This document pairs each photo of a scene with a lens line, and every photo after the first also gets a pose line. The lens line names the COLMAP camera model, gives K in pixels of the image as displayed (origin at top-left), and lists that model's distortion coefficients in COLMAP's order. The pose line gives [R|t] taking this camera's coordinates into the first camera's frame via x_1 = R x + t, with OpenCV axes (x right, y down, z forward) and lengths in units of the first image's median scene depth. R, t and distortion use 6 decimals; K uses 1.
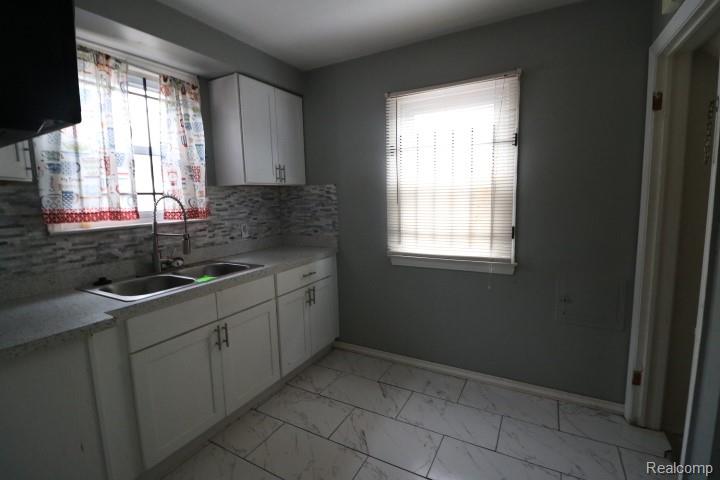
lens RADIAL K [[333.4, 0, 360.0], [0, 333.4, 240.0], [0, 0, 1]] dist [-0.000861, -0.000627]
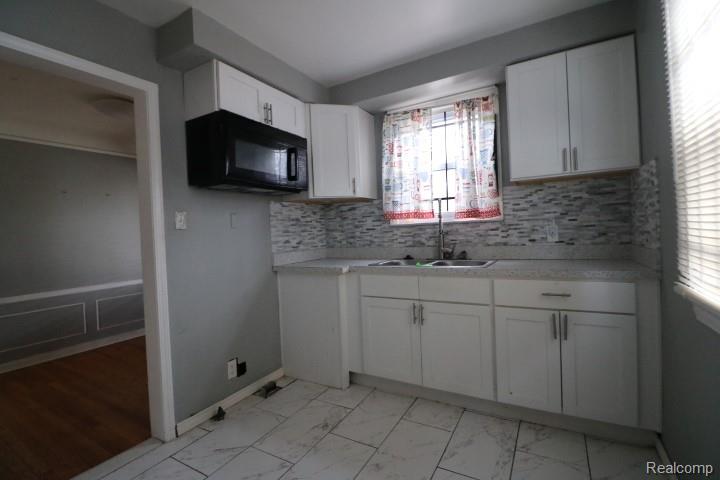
lens RADIAL K [[333.4, 0, 360.0], [0, 333.4, 240.0], [0, 0, 1]] dist [-0.000861, -0.000627]
pose [[-0.017439, 0.054584, -0.998357, 0.594356], [-0.087957, 0.994554, 0.055913, -0.018622], [0.995972, 0.088787, -0.012543, 0.605076]]
